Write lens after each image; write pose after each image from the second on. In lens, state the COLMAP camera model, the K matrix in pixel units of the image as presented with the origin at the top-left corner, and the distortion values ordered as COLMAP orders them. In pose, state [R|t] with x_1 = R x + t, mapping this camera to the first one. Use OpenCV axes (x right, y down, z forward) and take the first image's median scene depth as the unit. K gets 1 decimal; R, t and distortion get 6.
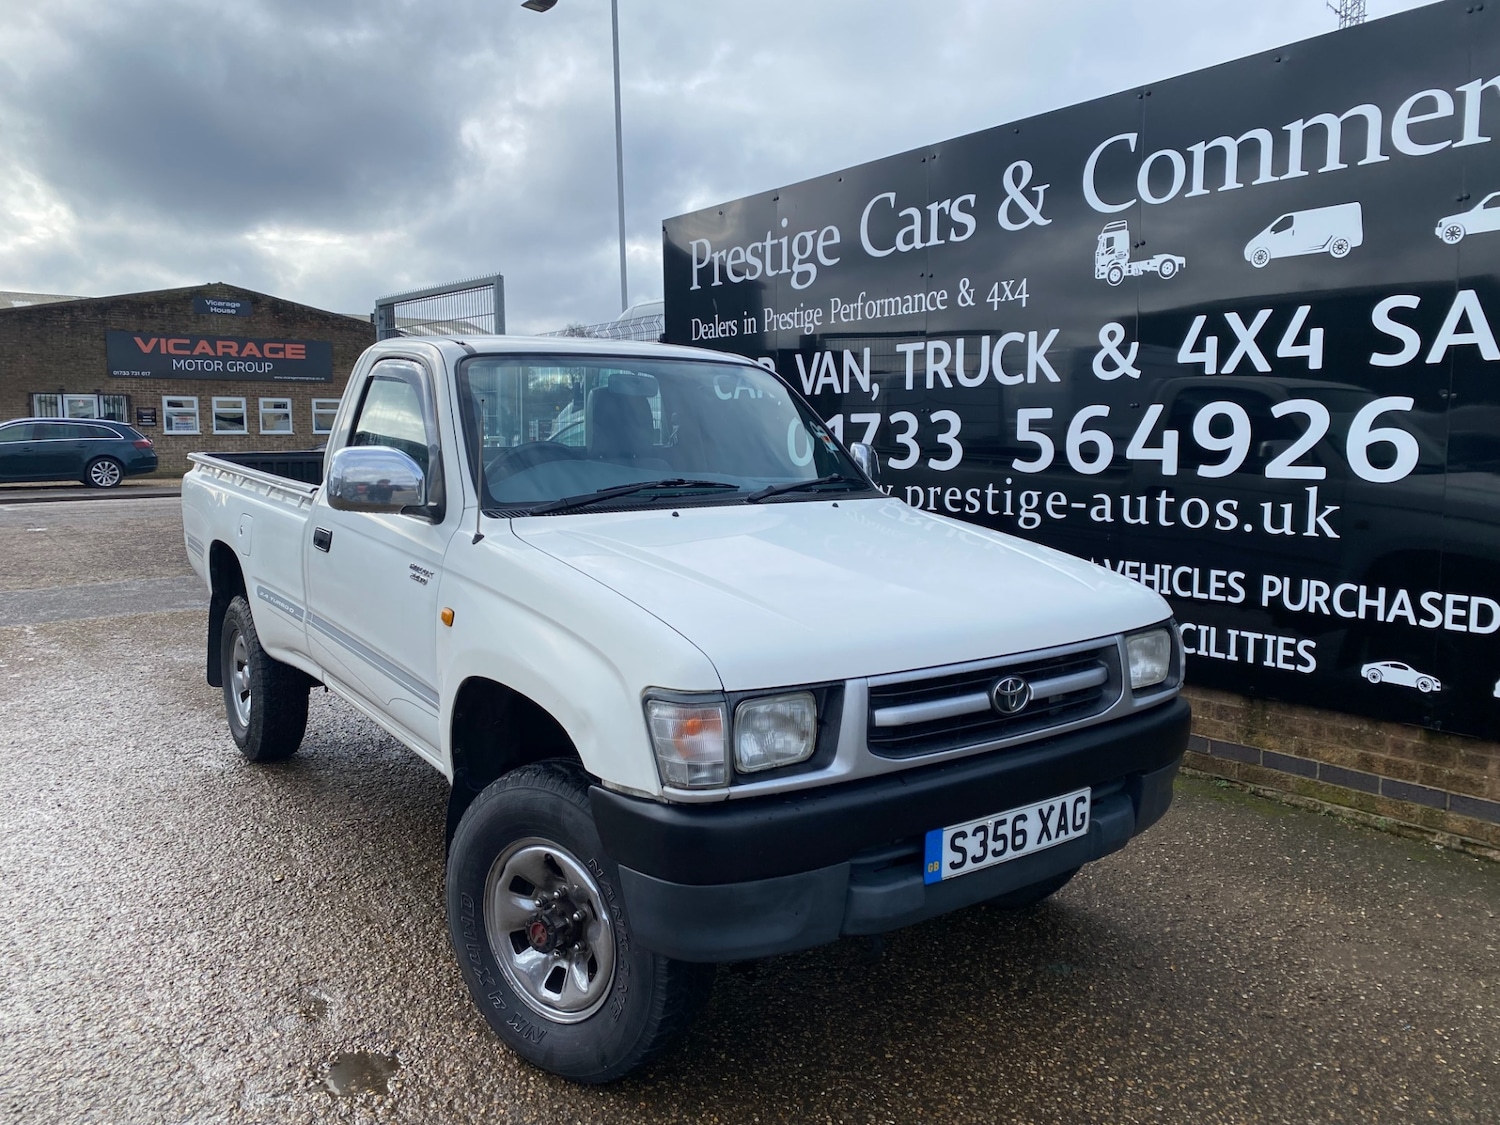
lens RADIAL K [[1142.5, 0, 746.5], [0, 1142.5, 557.7], [0, 0, 1]] dist [0.036653, -0.034273]
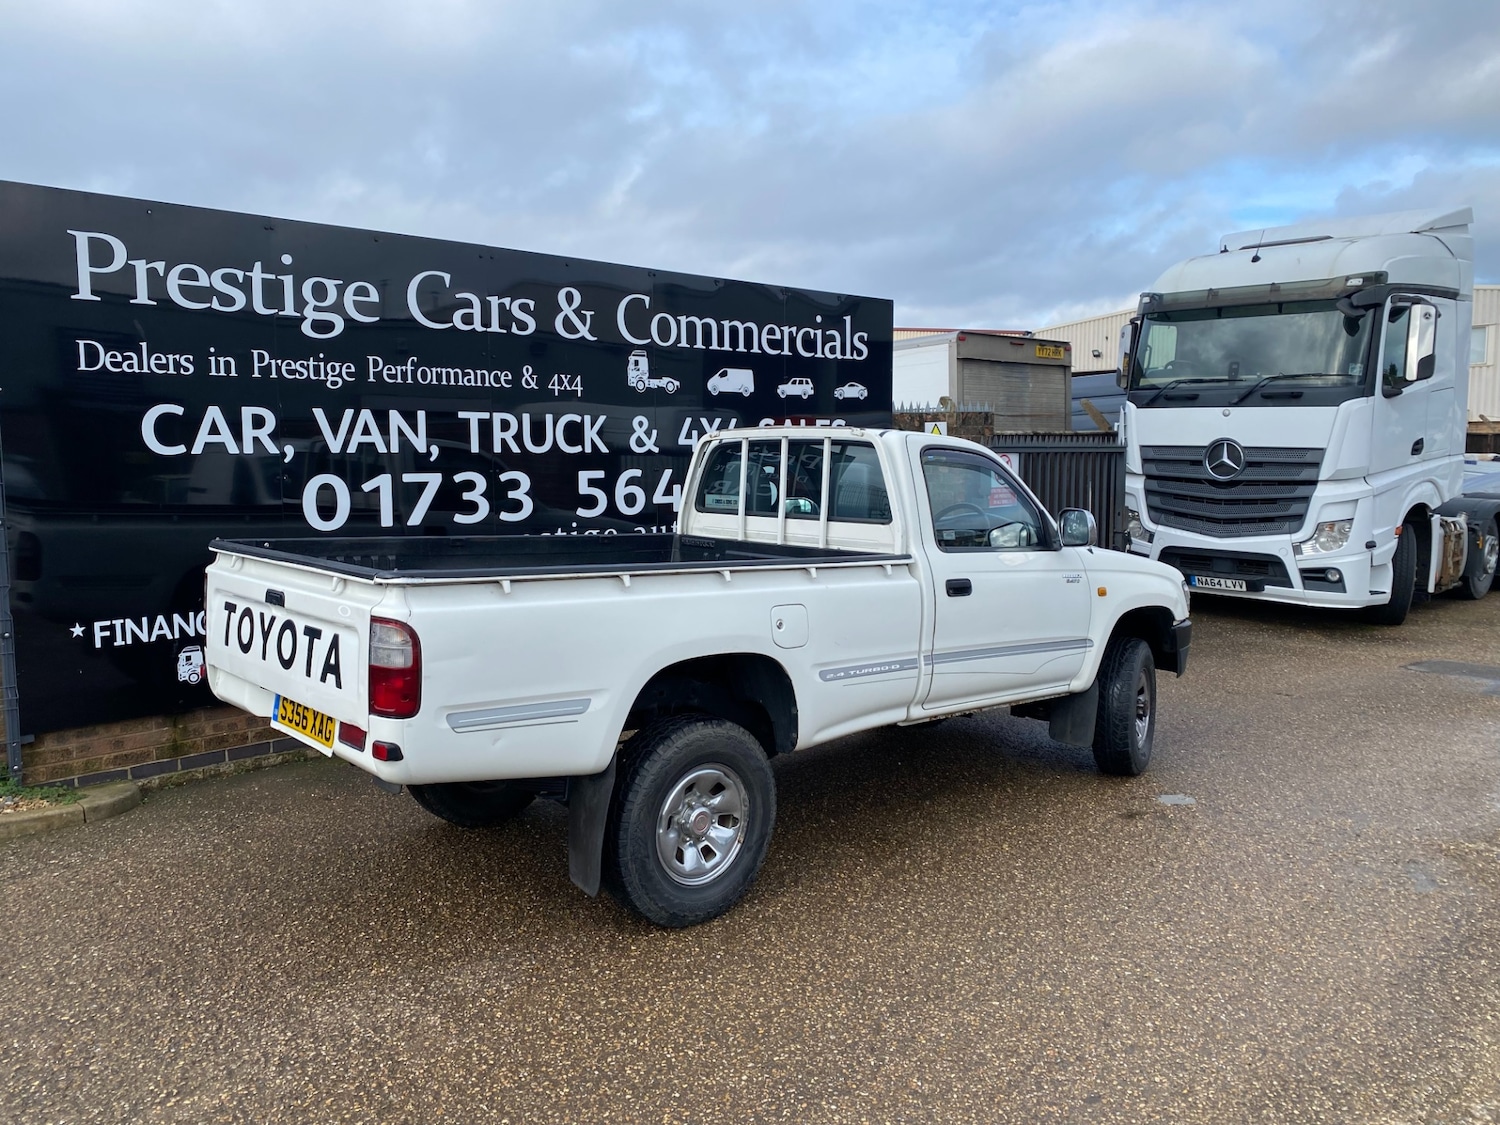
lens RADIAL K [[1142.5, 0, 753.1], [0, 1142.5, 558.1], [0, 0, 1]] dist [0.036653, -0.034273]
pose [[-0.113684, -0.087616, 0.989646, -1.252403], [0.112930, 0.988508, 0.100488, -0.156614], [-0.987078, 0.123185, -0.102483, 1.058423]]
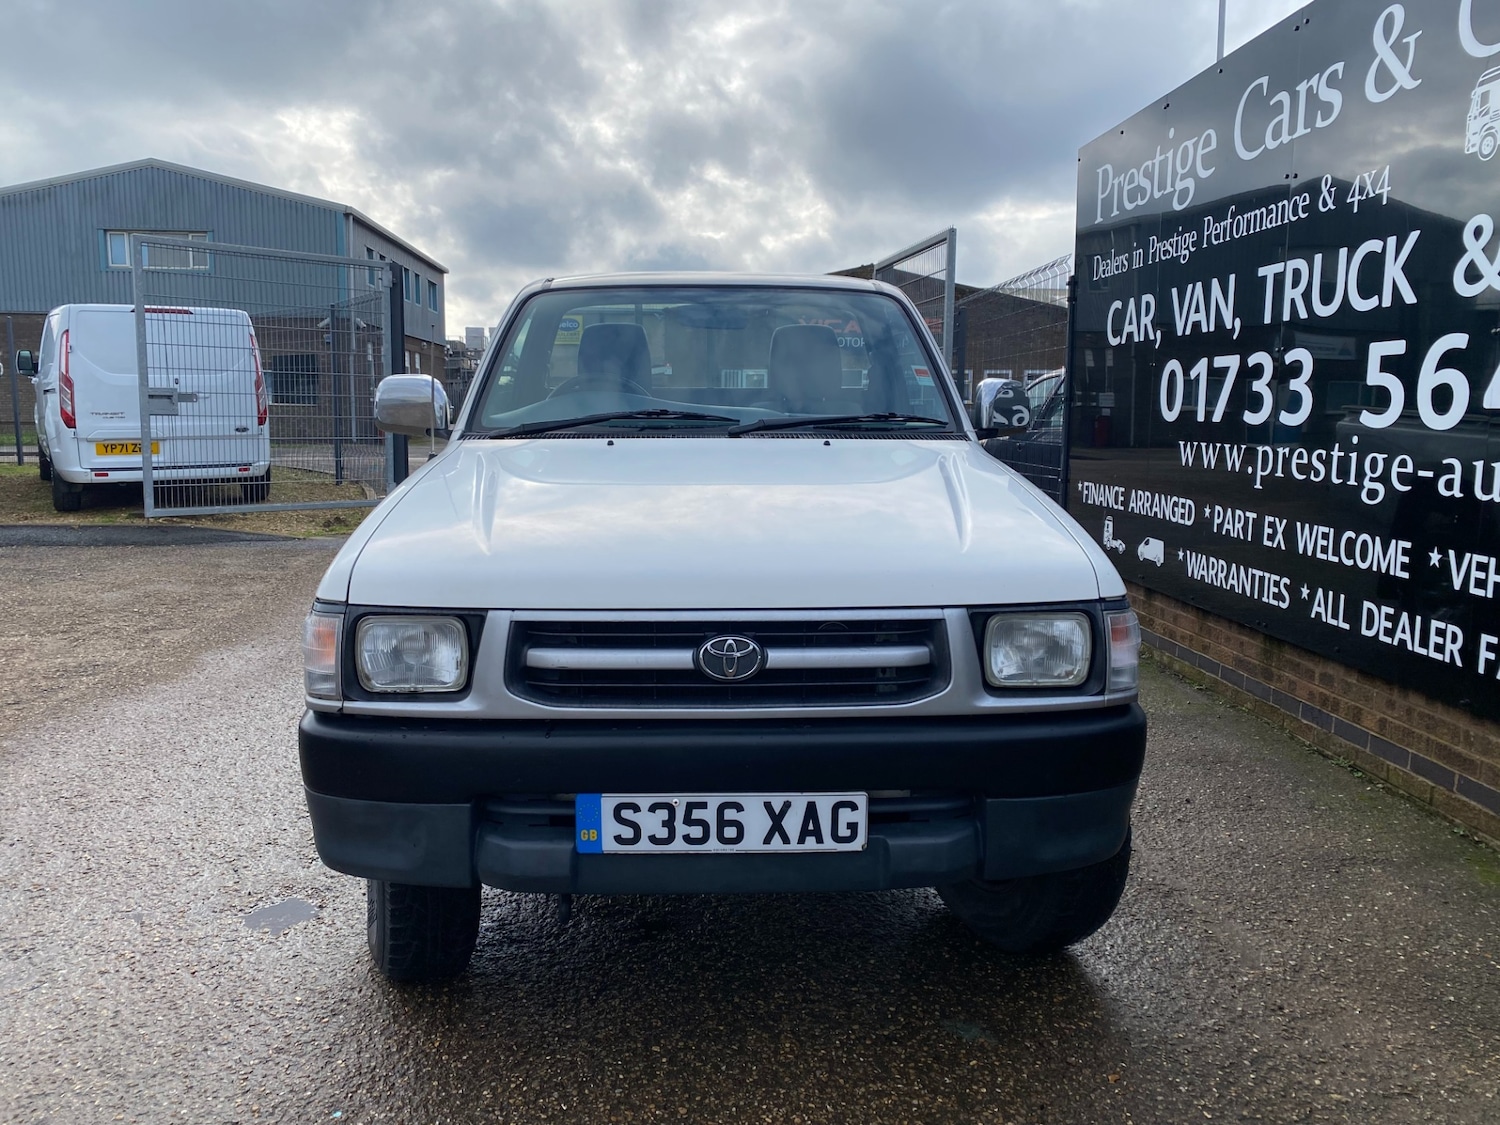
lens RADIAL K [[1142.5, 0, 726.1], [0, 1142.5, 550.5], [0, 0, 1]] dist [0.036653, -0.034273]
pose [[0.828674, 0.078165, -0.554247, 0.352848], [-0.068052, 0.996925, 0.038849, 0.005188], [0.555579, 0.005524, 0.831445, 0.159288]]
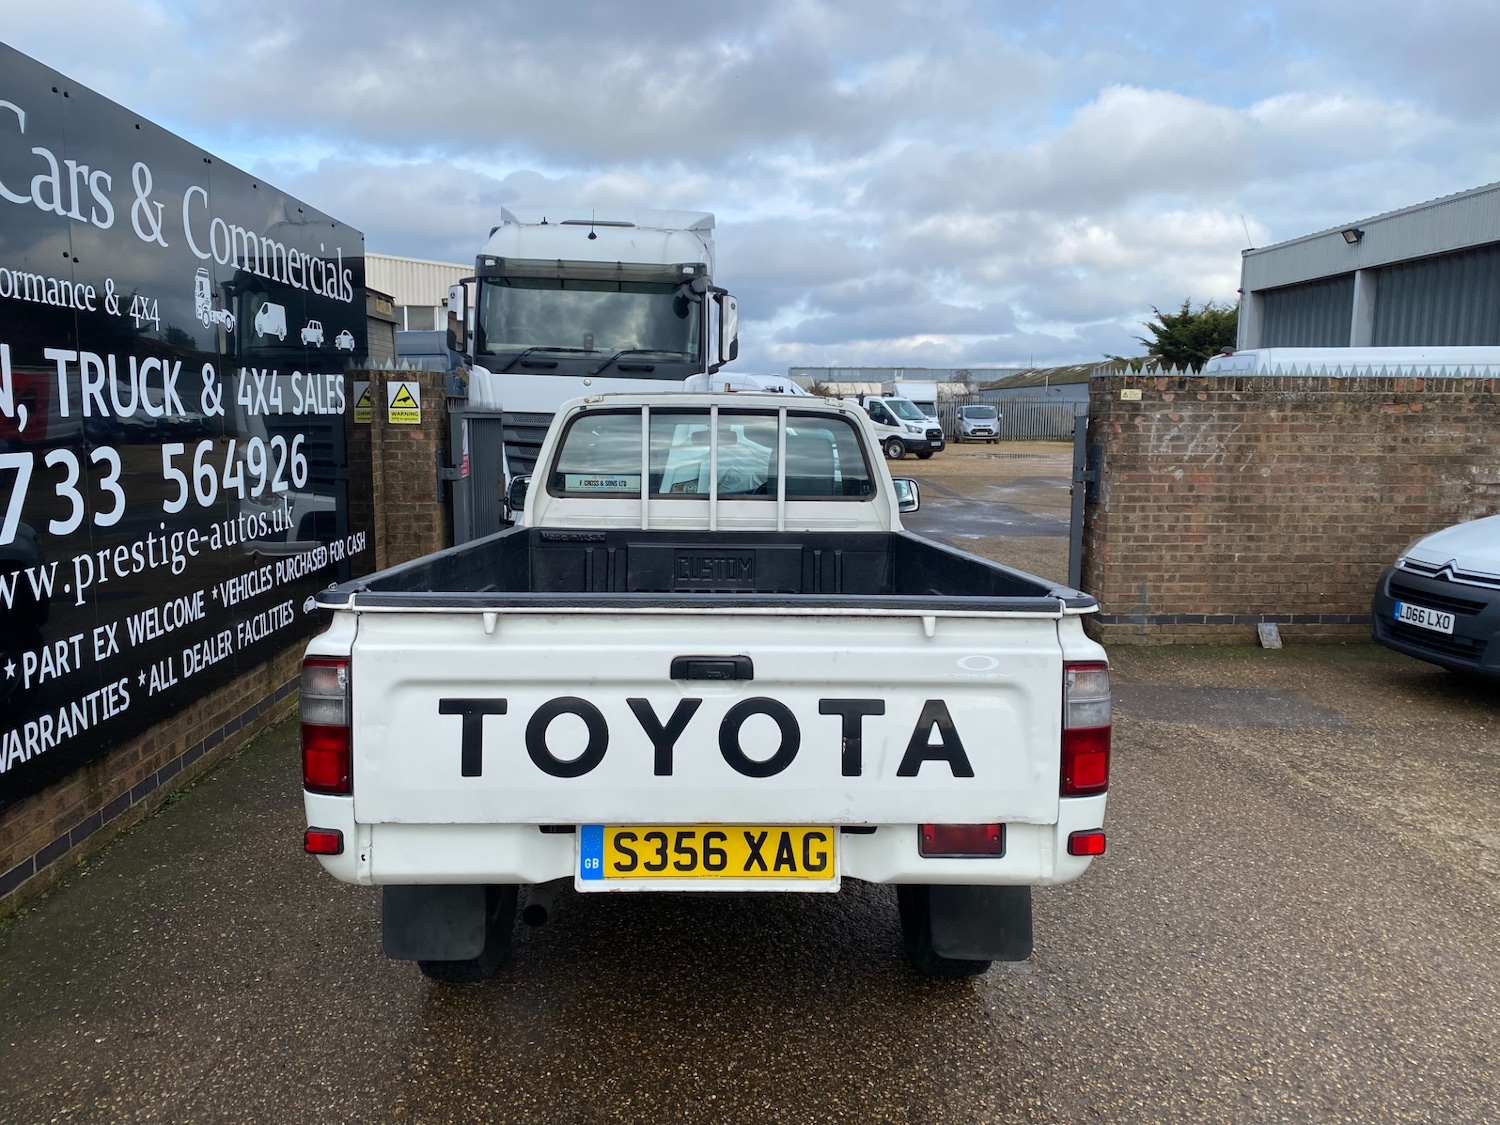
lens RADIAL K [[1142.5, 0, 756.3], [0, 1142.5, 555.0], [0, 0, 1]] dist [0.036653, -0.034273]
pose [[-0.832143, -0.070501, 0.550061, -0.722952], [0.056091, 0.976100, 0.209961, -0.231992], [-0.551717, 0.205571, -0.808300, 1.660772]]
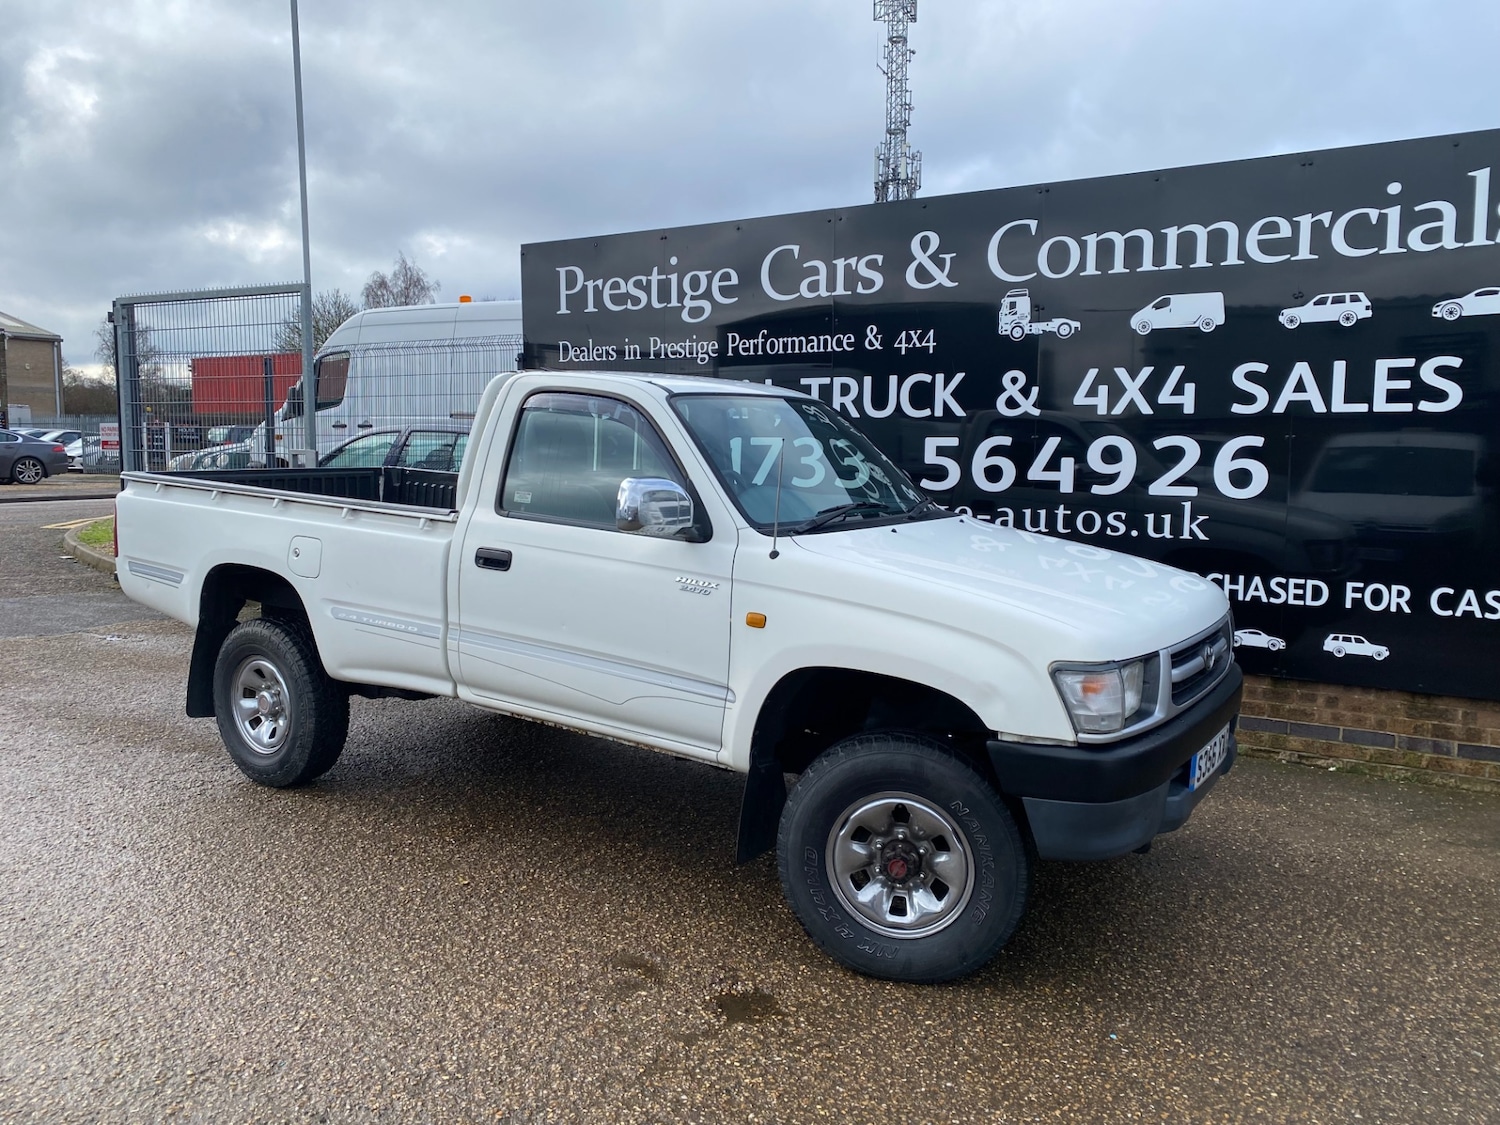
lens RADIAL K [[1142.5, 0, 734.0], [0, 1142.5, 563.1], [0, 0, 1]] dist [0.036653, -0.034273]
pose [[0.939276, -0.026276, 0.342155, -0.407743], [0.027078, 0.999630, 0.002435, -0.007378], [-0.342092, 0.006978, 0.939640, -0.062534]]
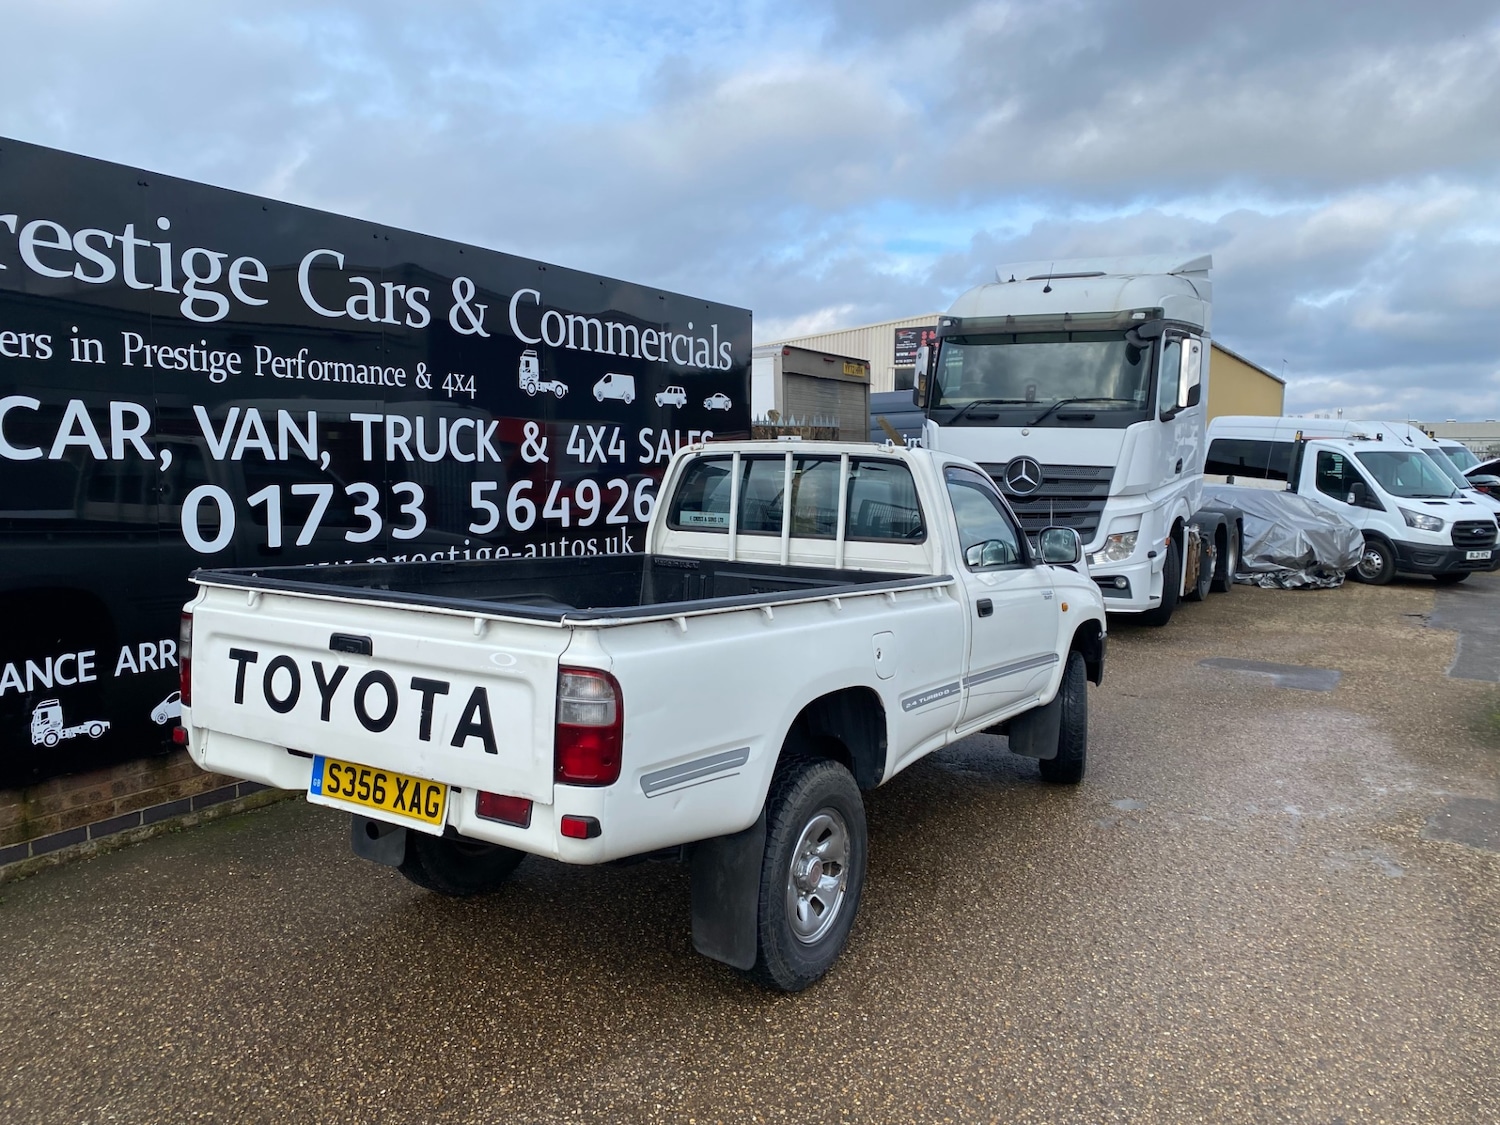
lens RADIAL K [[1142.5, 0, 766.9], [0, 1142.5, 562.0], [0, 0, 1]] dist [0.036653, -0.034273]
pose [[-0.394157, -0.081716, 0.915403, -1.112211], [0.090507, 0.987746, 0.127144, -0.191947], [-0.914576, 0.132965, -0.381932, 1.326057]]
